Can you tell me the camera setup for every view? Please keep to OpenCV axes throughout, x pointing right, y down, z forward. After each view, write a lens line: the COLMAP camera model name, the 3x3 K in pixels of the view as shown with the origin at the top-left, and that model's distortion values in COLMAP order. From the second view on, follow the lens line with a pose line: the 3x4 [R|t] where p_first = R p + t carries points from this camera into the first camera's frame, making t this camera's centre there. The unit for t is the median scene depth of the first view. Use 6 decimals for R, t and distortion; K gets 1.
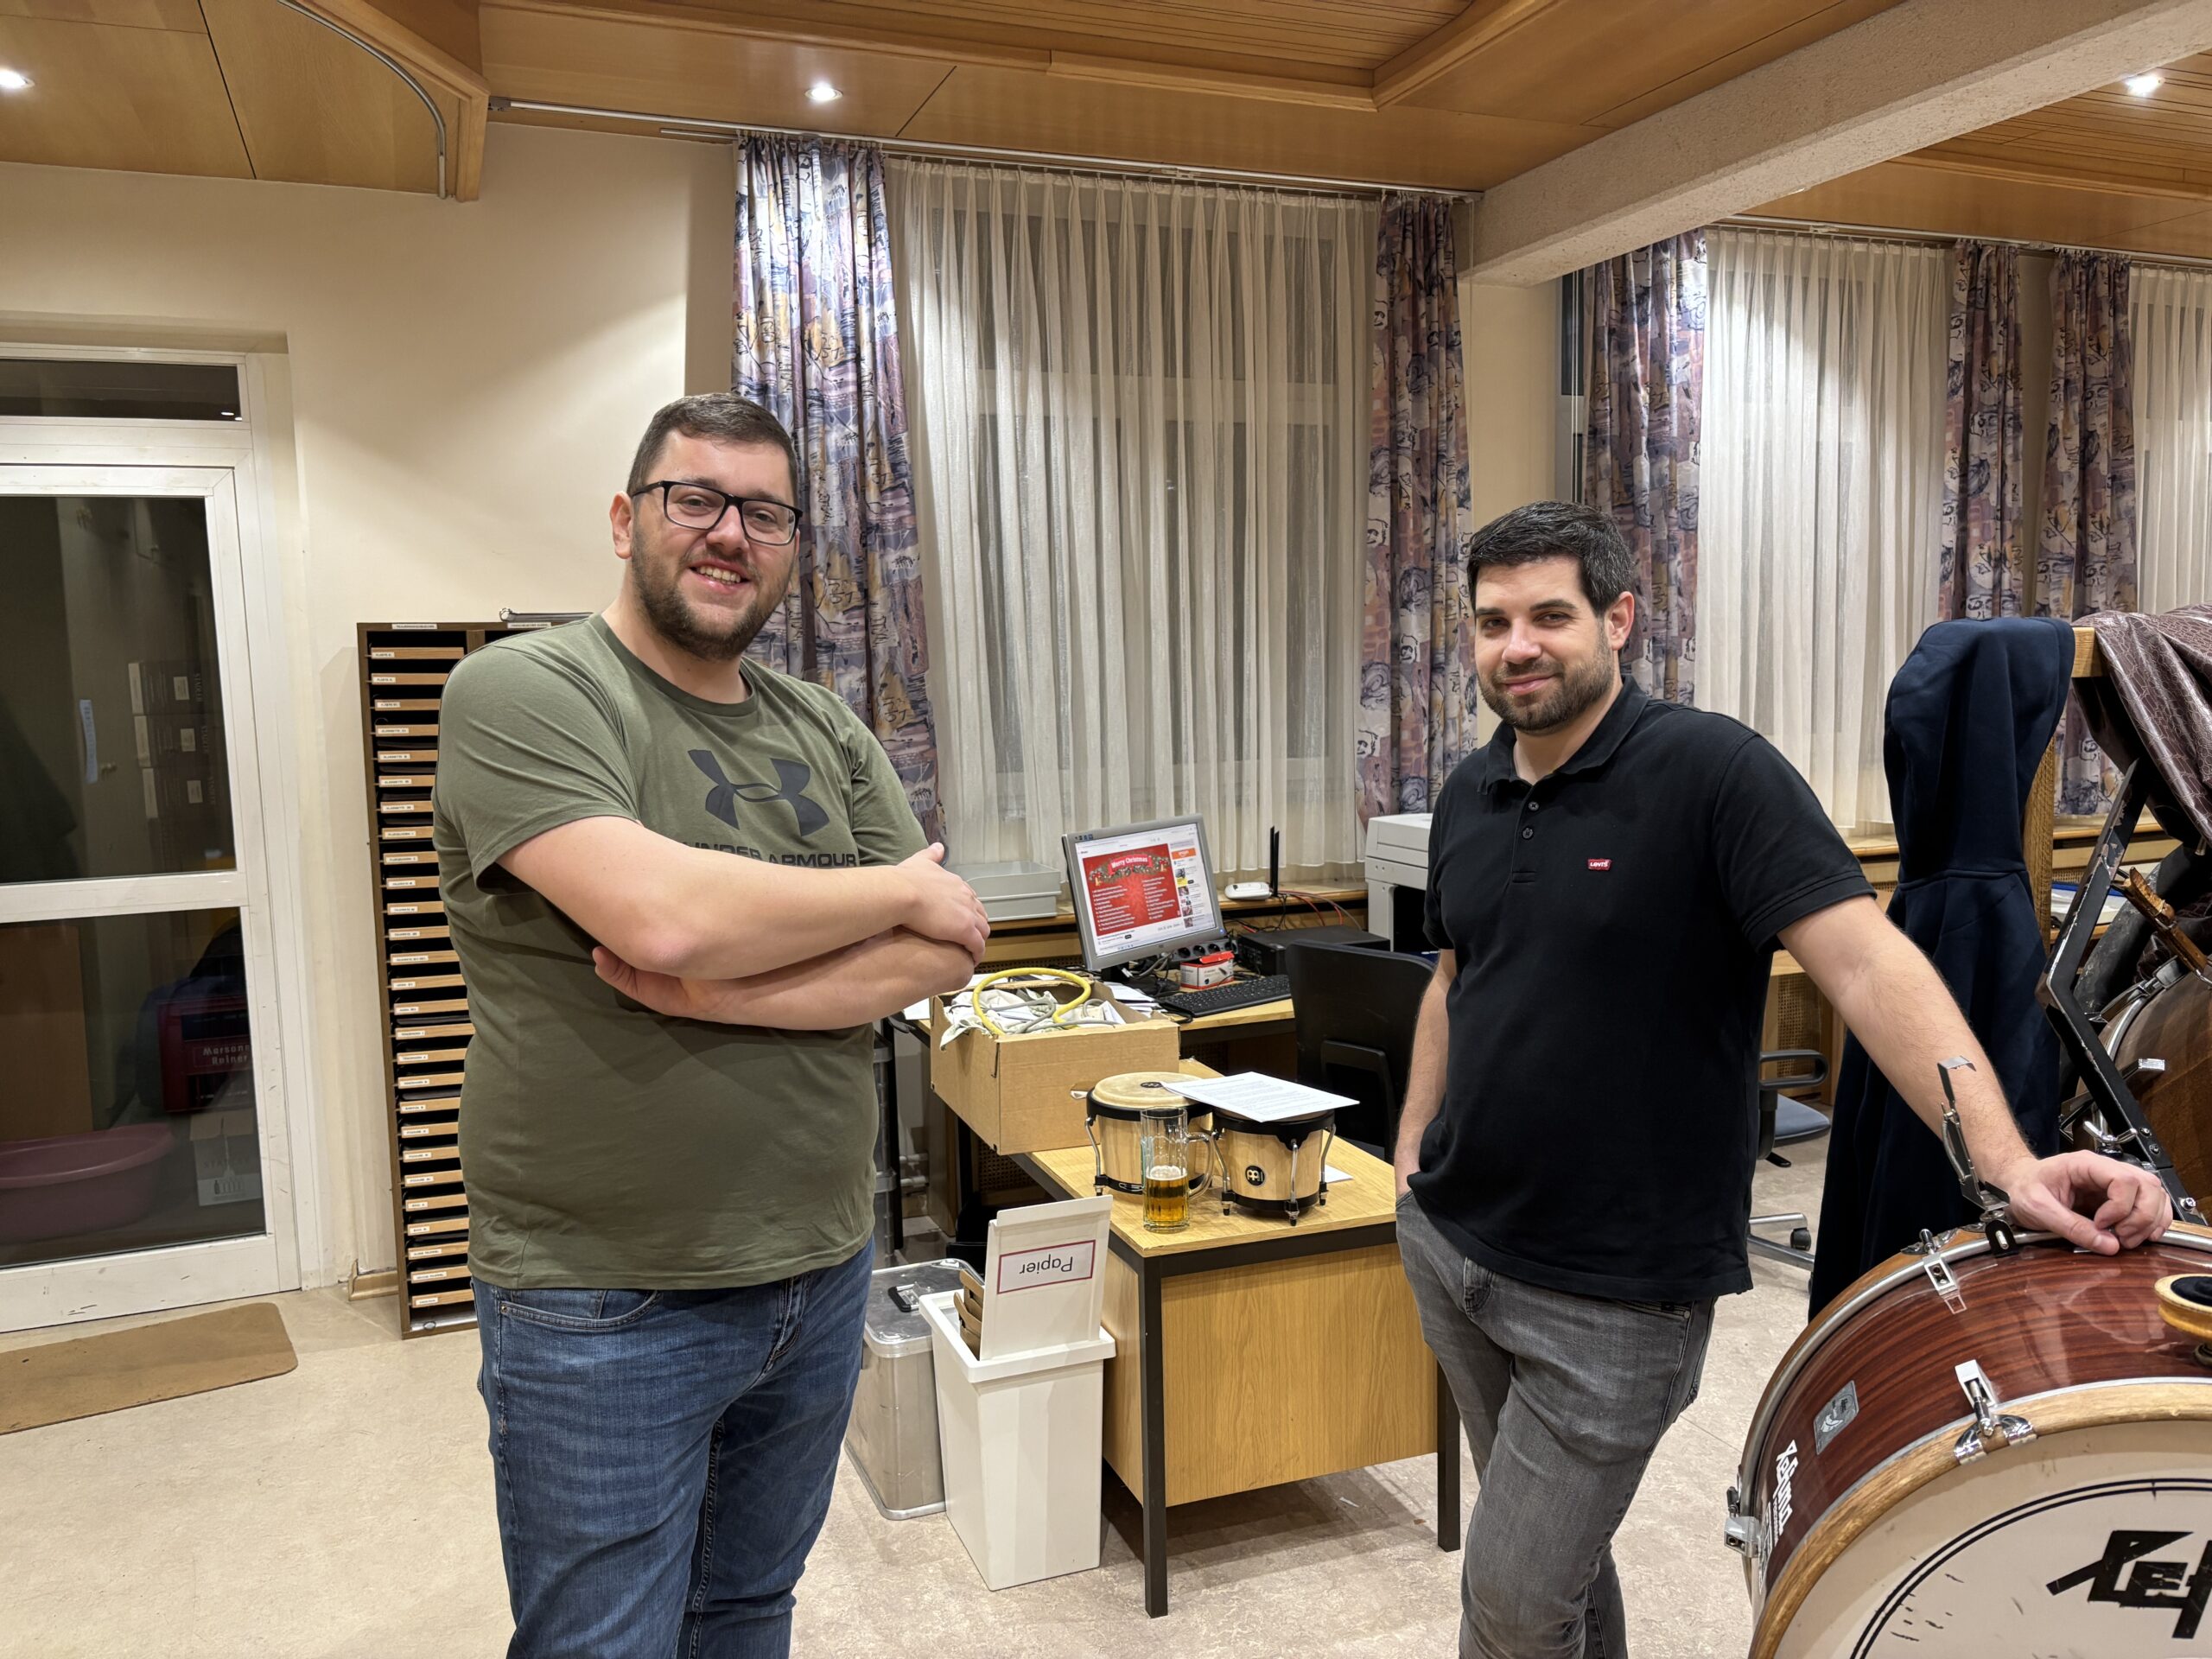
lens RADIAL K [[1741.4, 0, 1106.0], [0, 1741.4, 829.5], [0, 0, 1]] dist [0.077693, -0.068345]
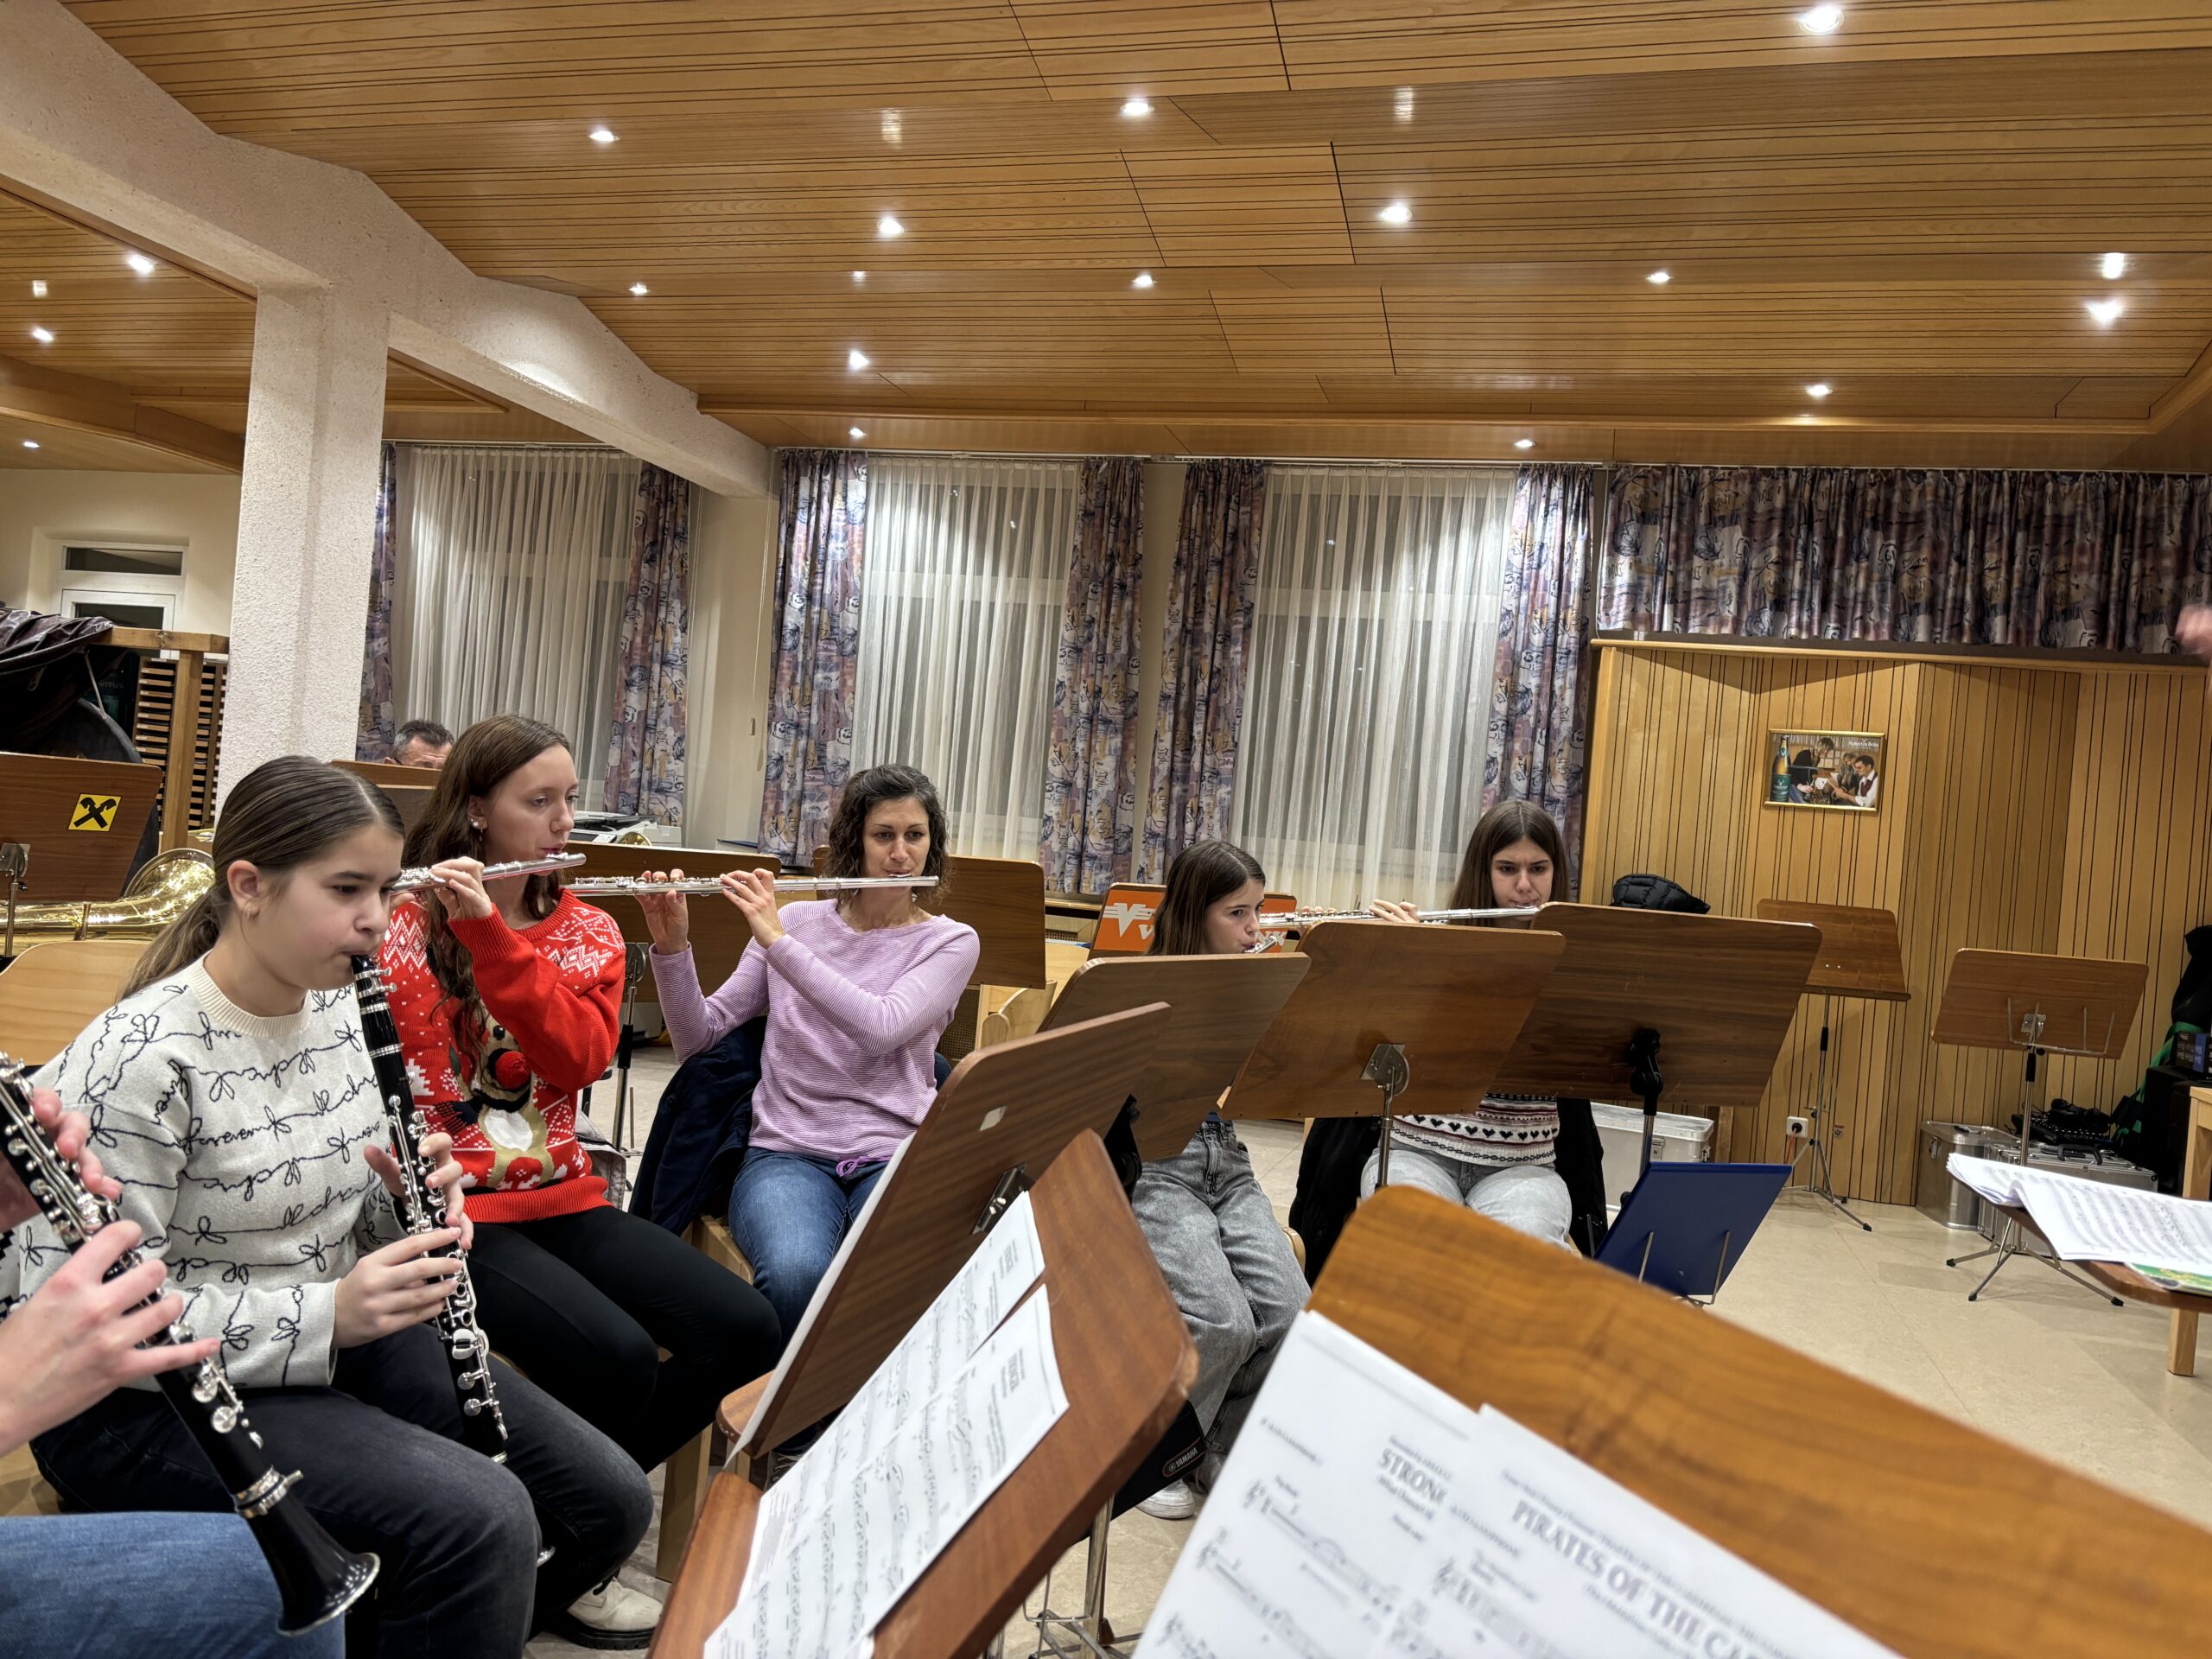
lens RADIAL K [[1741.4, 0, 1106.0], [0, 1741.4, 829.5], [0, 0, 1]] dist [0.077693, -0.068345]
pose [[0.771128, 0.081171, -0.631485, 1.550991], [-0.164728, 0.983504, -0.074735, 0.051996], [0.615002, 0.161653, 0.771778, 0.022150]]
